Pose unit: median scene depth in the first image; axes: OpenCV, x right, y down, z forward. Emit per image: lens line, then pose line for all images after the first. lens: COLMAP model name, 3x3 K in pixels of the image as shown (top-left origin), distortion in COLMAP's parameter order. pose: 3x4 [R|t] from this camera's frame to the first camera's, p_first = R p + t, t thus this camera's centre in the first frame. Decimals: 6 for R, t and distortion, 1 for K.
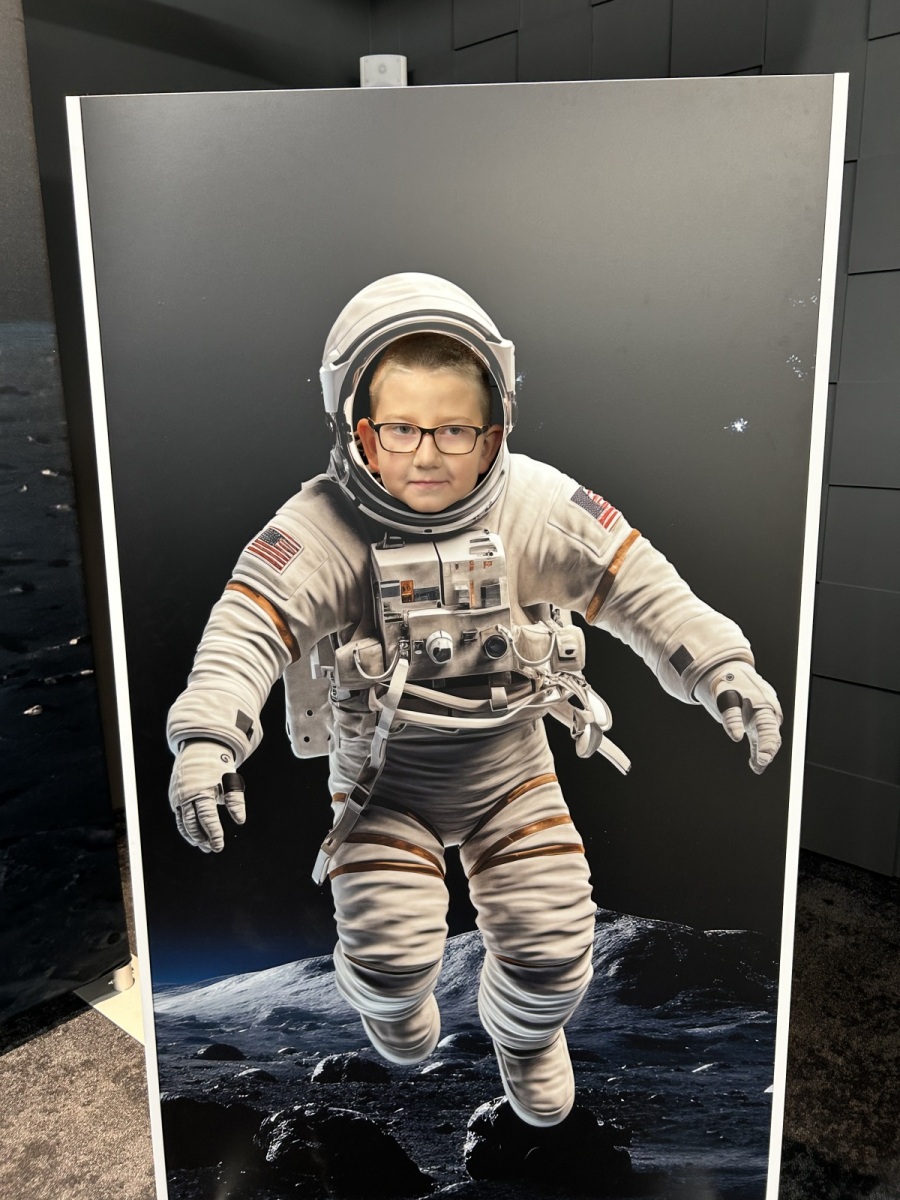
lens RADIAL K [[923.8, 0, 459.0], [0, 923.8, 602.1], [0, 0, 1]] dist [0.037469, -0.048847]
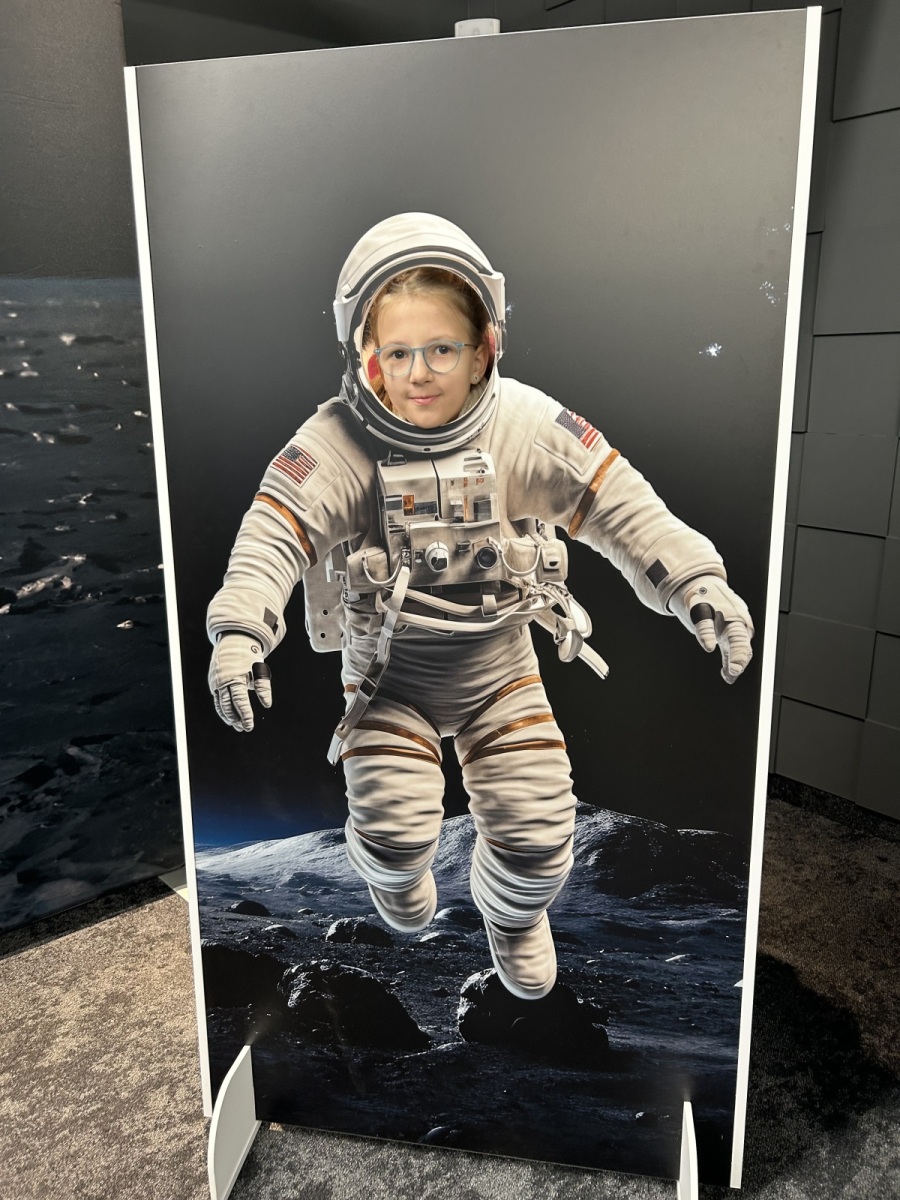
lens RADIAL K [[923.8, 0, 451.6], [0, 923.8, 611.4], [0, 0, 1]] dist [0.037469, -0.048847]
pose [[0.988029, 0.035745, -0.150071, 0.161360], [-0.031099, 0.998965, 0.033191, 0.075791], [0.151102, -0.028127, 0.988118, -0.096872]]
